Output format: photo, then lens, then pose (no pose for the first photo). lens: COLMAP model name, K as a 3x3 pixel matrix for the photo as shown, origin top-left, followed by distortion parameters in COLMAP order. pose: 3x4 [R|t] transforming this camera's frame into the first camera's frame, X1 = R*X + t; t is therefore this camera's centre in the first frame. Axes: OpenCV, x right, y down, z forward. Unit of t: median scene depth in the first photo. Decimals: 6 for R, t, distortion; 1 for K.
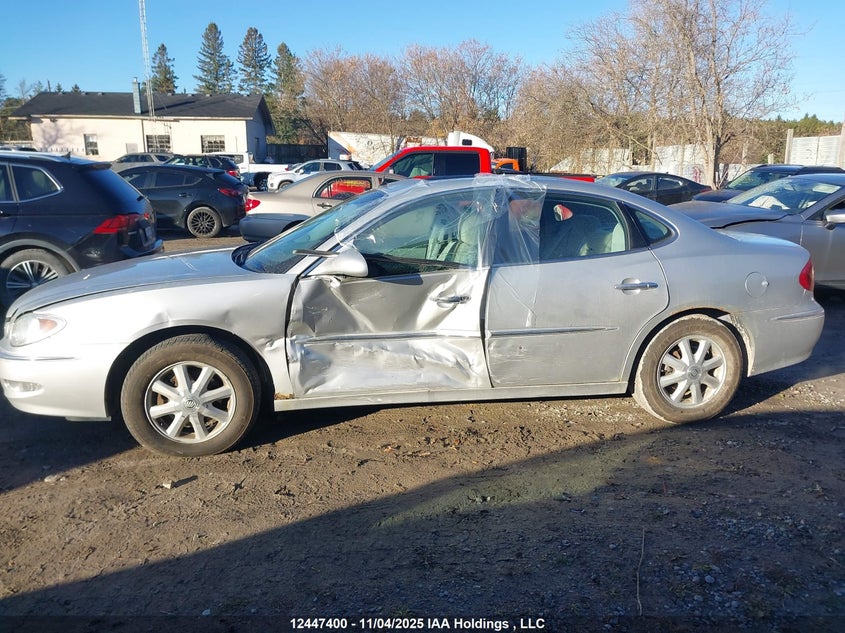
lens RADIAL K [[664.7, 0, 423.0], [0, 664.7, 316.6], [0, 0, 1]] dist [0.046058, -0.059403]
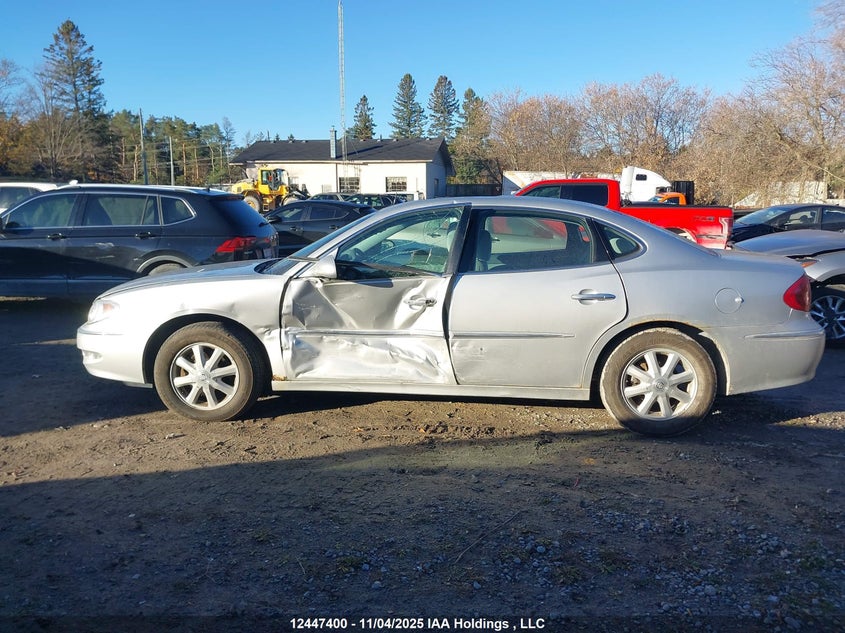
lens RADIAL K [[664.7, 0, 423.0], [0, 664.7, 316.6], [0, 0, 1]] dist [0.046058, -0.059403]
pose [[0.960671, 0.039930, -0.274804, 0.363464], [-0.055353, 0.997284, -0.048596, 0.053370], [0.272117, 0.061896, 0.960271, -0.083245]]
